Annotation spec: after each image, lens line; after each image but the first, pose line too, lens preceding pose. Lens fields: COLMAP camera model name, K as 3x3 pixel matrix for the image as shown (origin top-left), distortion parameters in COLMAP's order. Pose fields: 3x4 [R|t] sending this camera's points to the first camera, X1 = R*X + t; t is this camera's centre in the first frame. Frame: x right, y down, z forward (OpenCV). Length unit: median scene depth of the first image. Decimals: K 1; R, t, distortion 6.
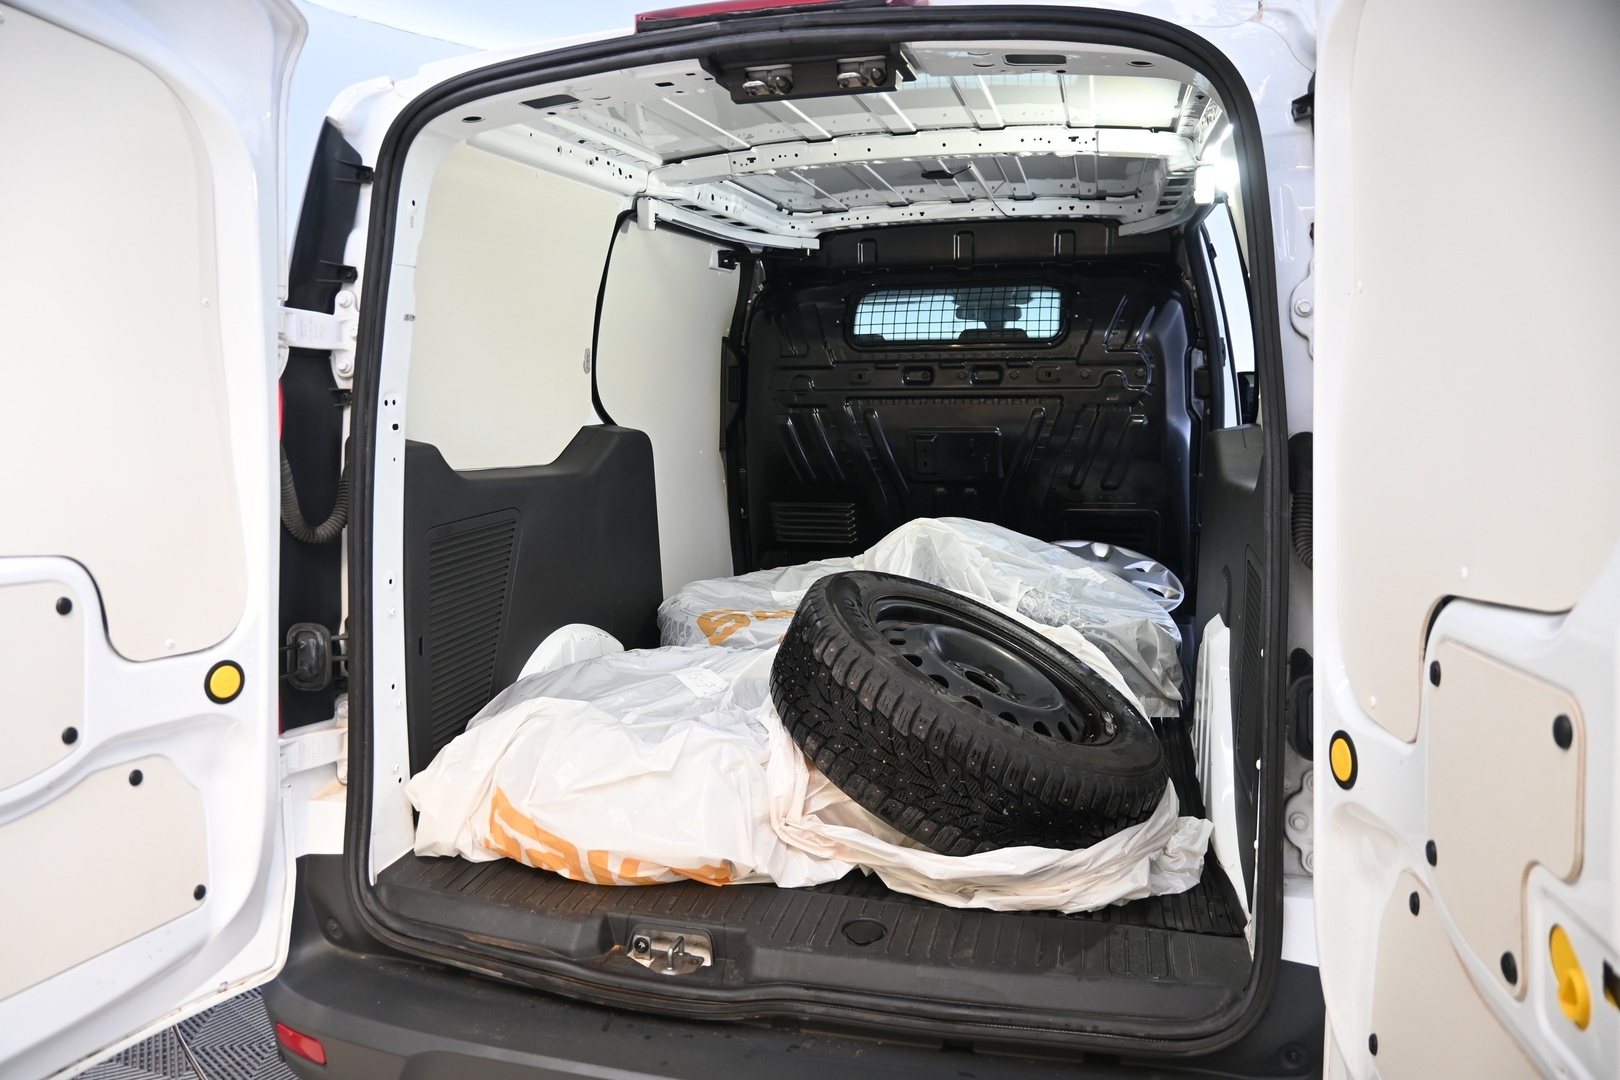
lens RADIAL K [[1108.2, 0, 807.4], [0, 1108.2, 545.2], [0, 0, 1]] dist [-0.001618, 0.000170]
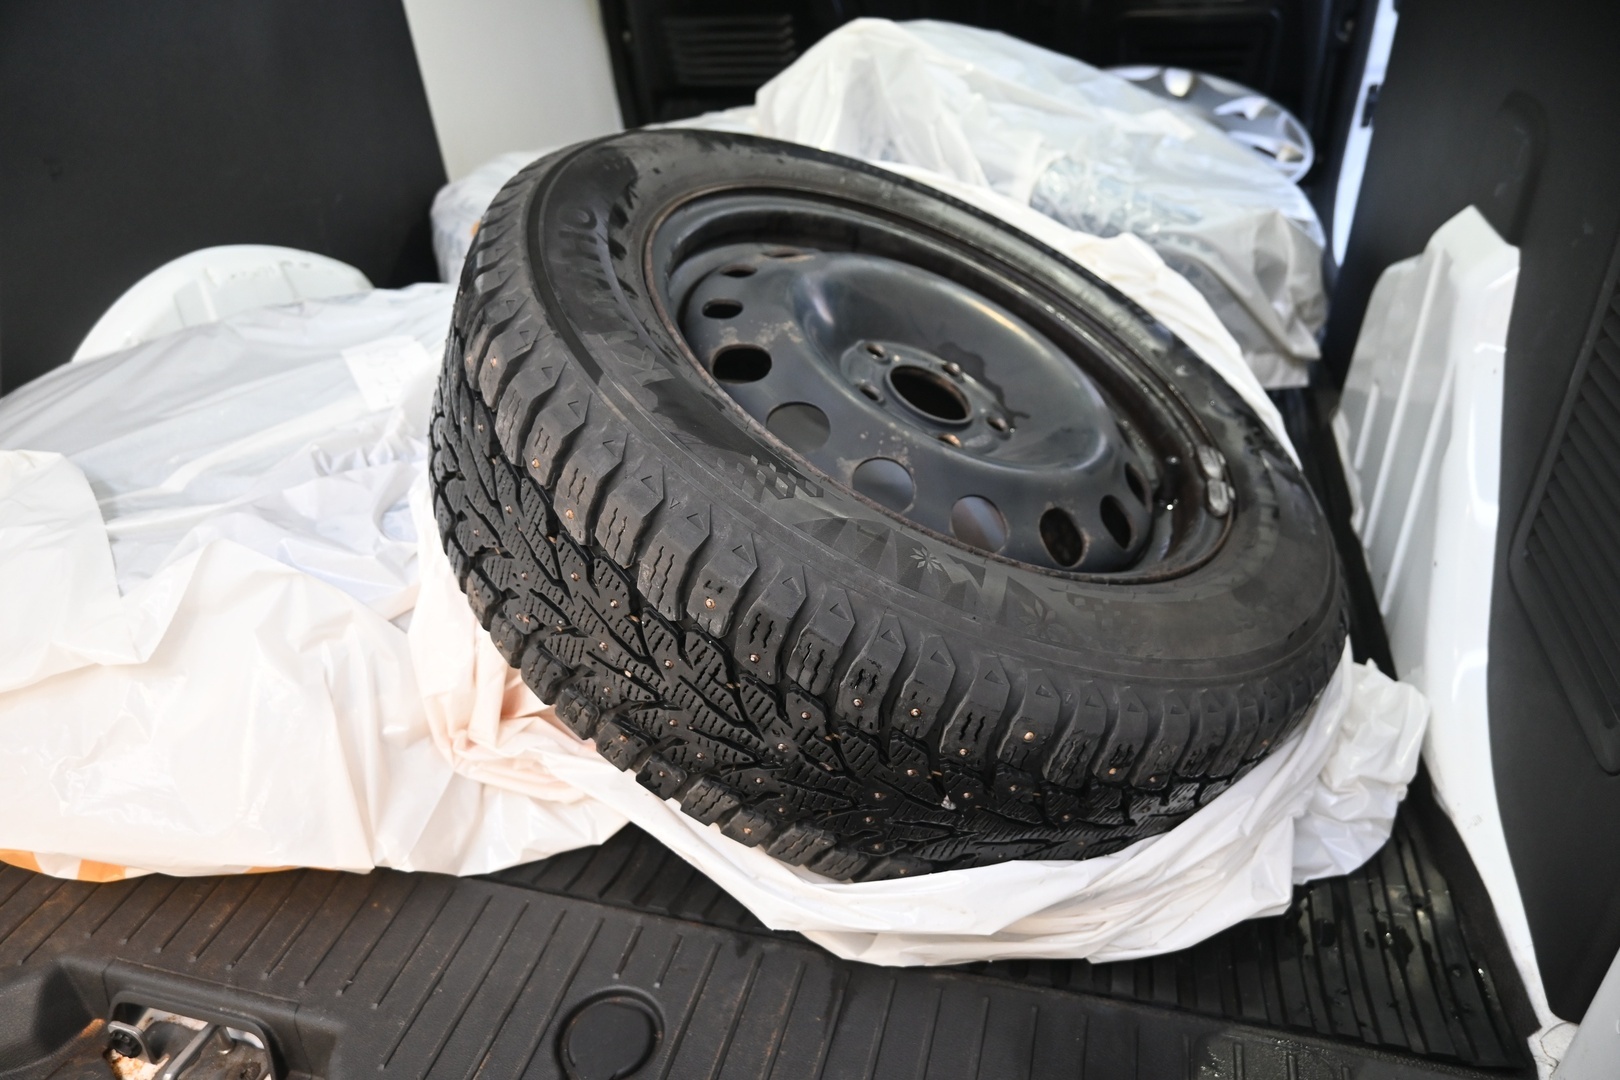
lens RADIAL K [[1108.2, 0, 807.4], [0, 1108.2, 545.2], [0, 0, 1]] dist [-0.001618, 0.000170]
pose [[0.999477, -0.019909, -0.025478, 0.122348], [0.027957, 0.927973, 0.371597, 0.016124], [0.016245, -0.372115, 0.928044, 0.587249]]
